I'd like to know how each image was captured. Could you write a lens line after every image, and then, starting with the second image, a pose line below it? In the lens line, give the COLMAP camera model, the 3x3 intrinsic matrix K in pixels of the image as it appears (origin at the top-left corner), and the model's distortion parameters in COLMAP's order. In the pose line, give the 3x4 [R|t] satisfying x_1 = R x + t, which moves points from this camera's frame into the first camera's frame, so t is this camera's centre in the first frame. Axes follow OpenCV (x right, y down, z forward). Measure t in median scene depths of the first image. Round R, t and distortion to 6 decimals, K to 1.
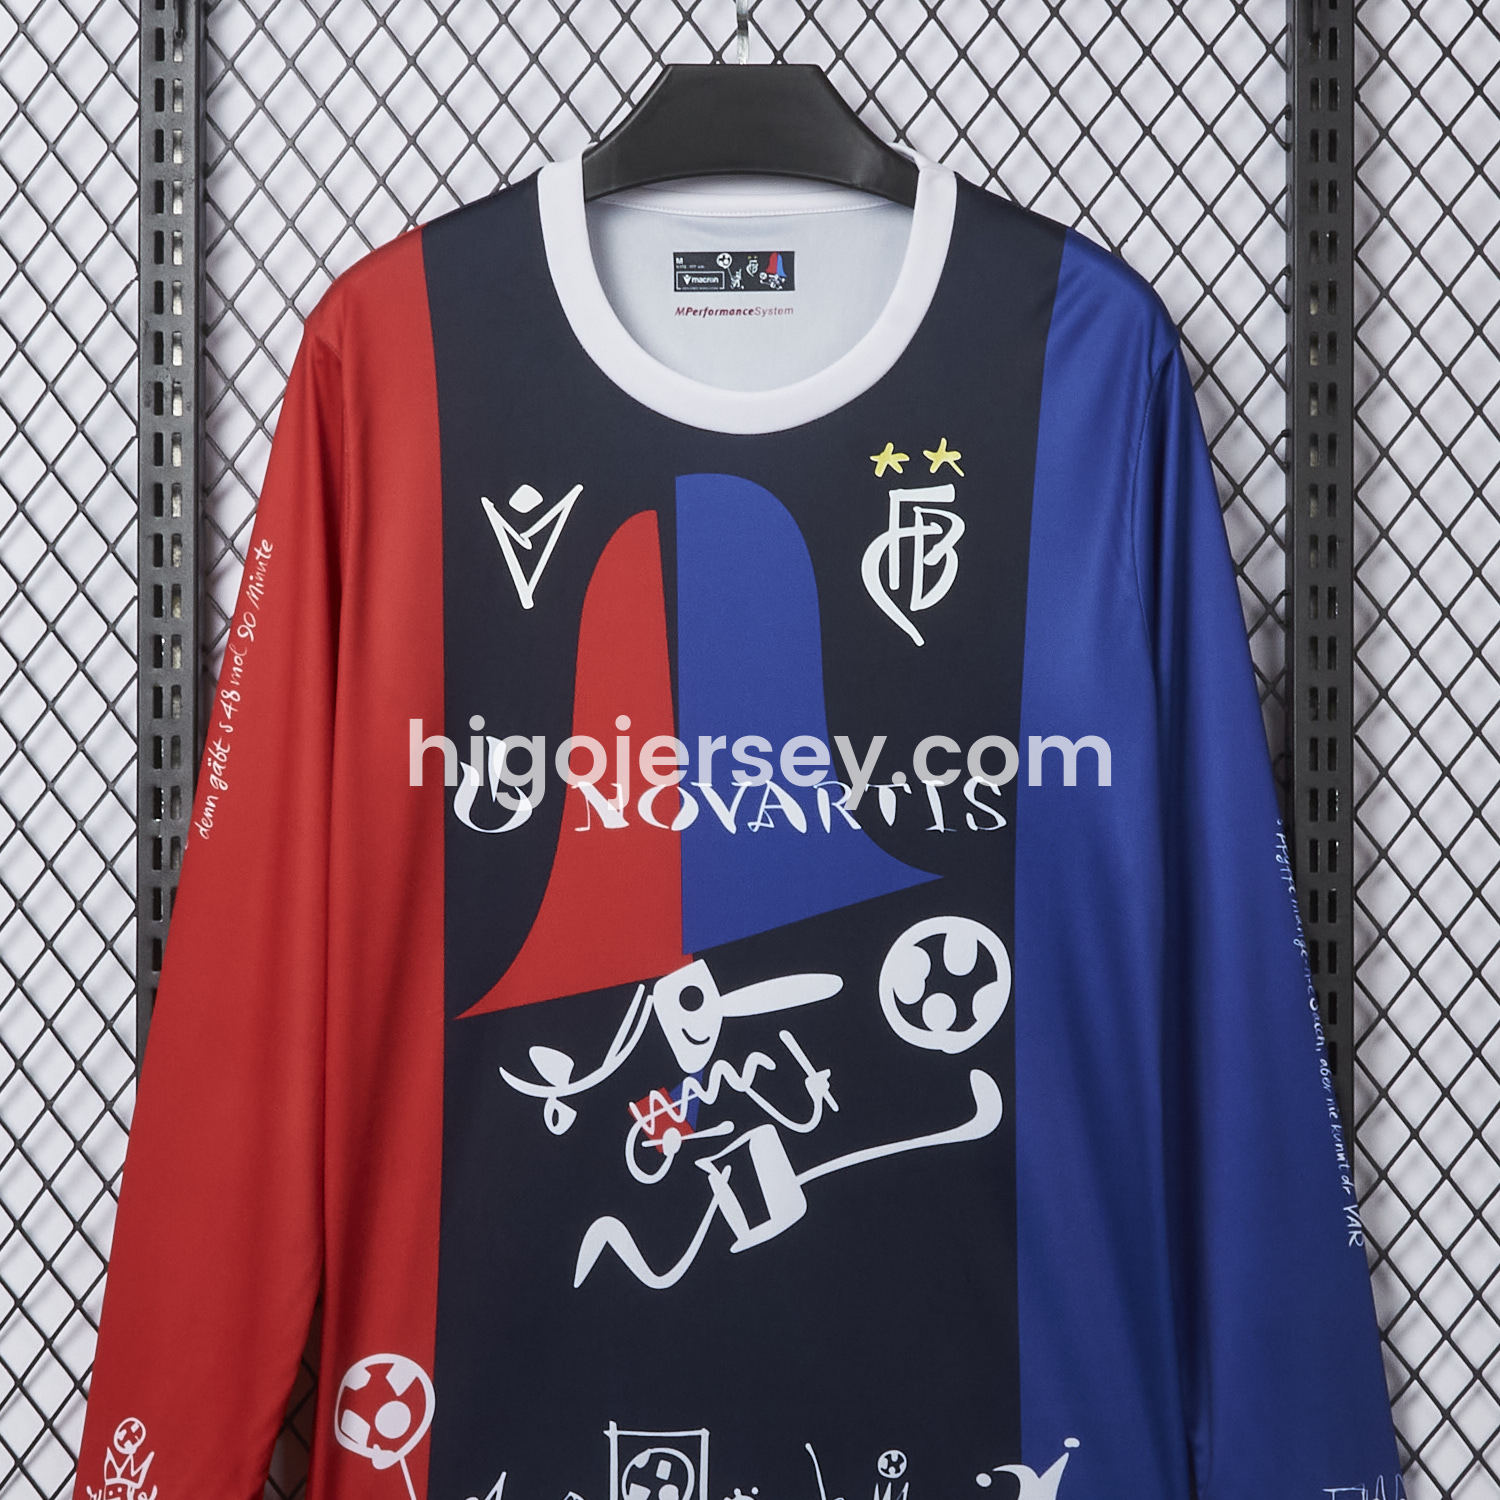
lens RADIAL K [[3947.2, 0, 754.3], [0, 3947.2, 750.9], [0, 0, 1]] dist [0.046535, 0.000000]
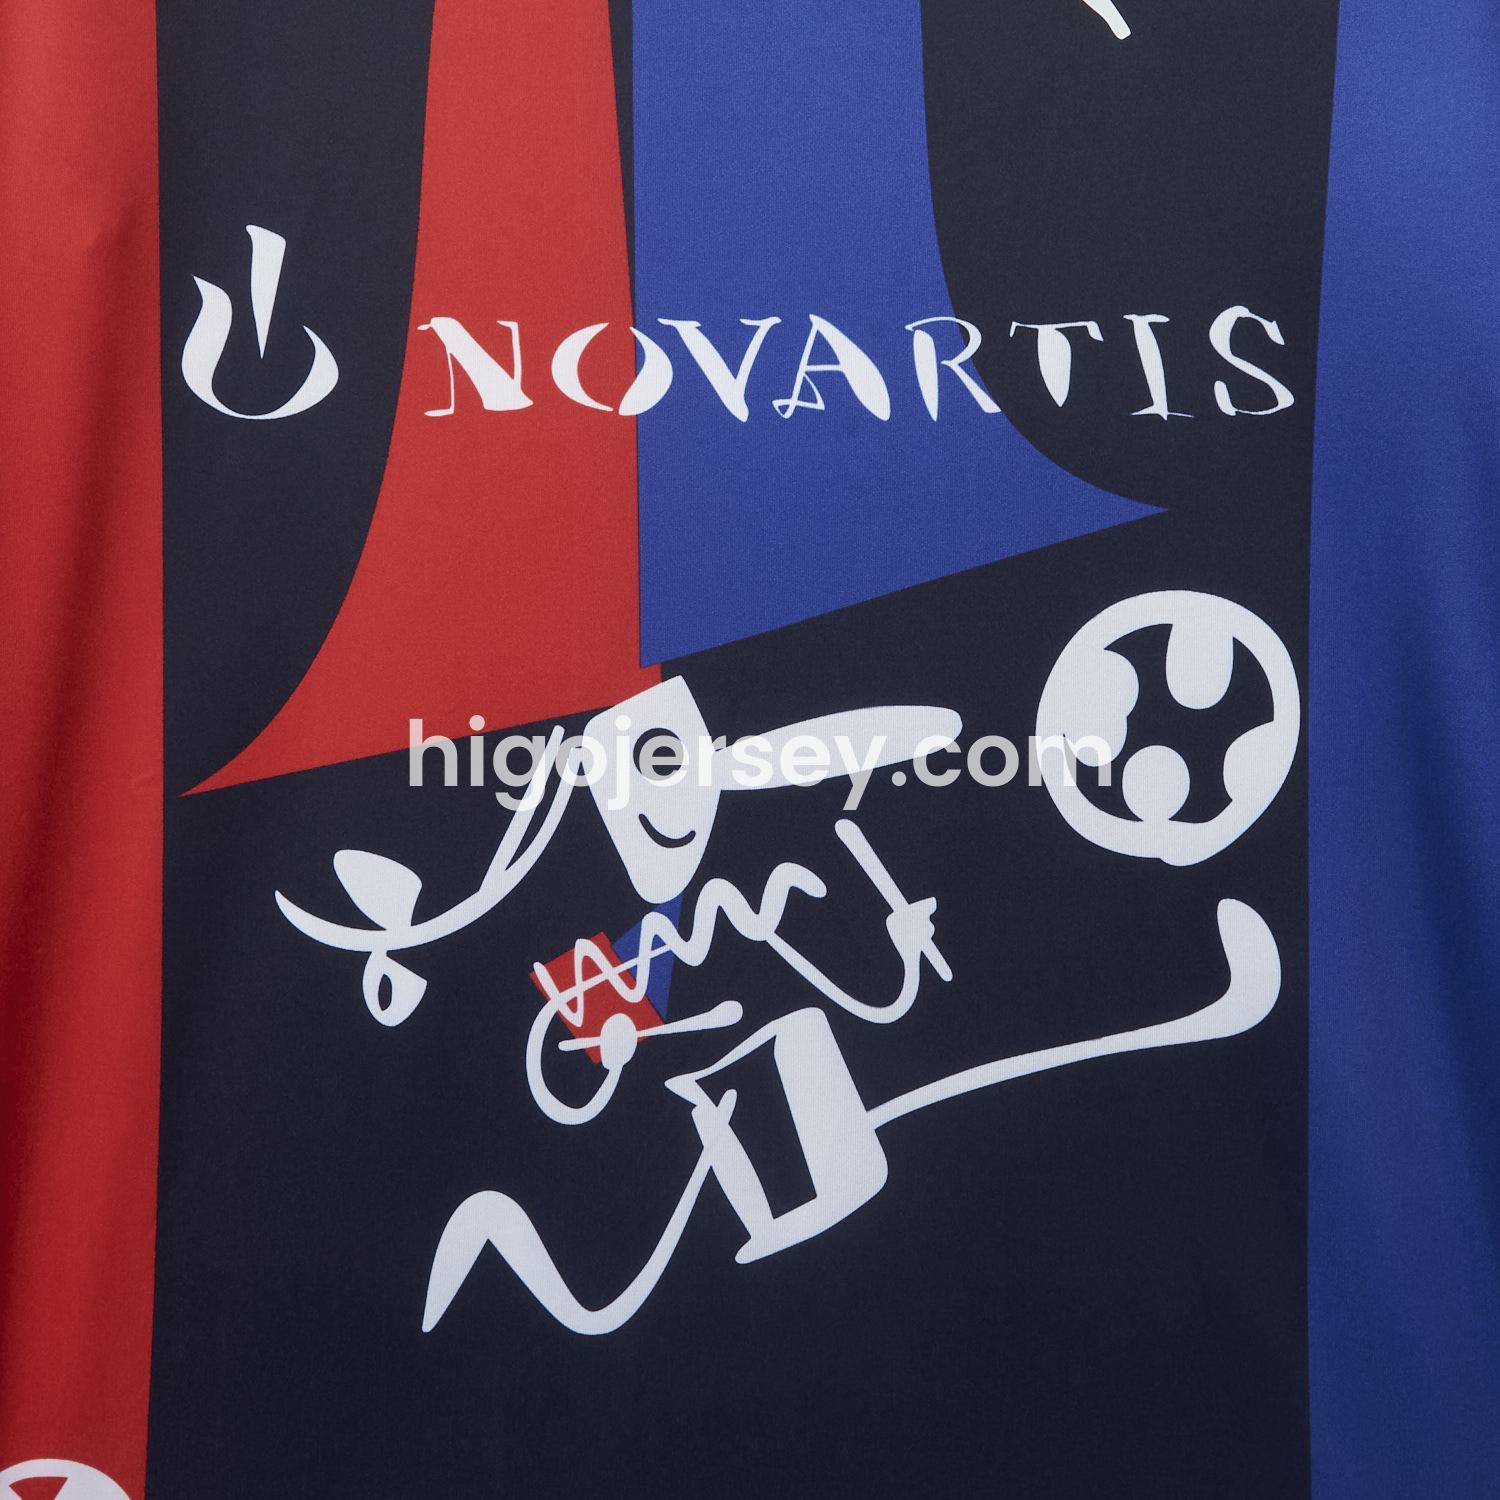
lens RADIAL K [[3947.2, 0, 747.2], [0, 3947.2, 753.0], [0, 0, 1]] dist [0.046535, 0.000000]
pose [[0.999986, 0.002651, -0.004594, -0.002437], [-0.002576, 0.999862, 0.016386, 0.054370], [0.004637, -0.016374, 0.999855, 0.502398]]
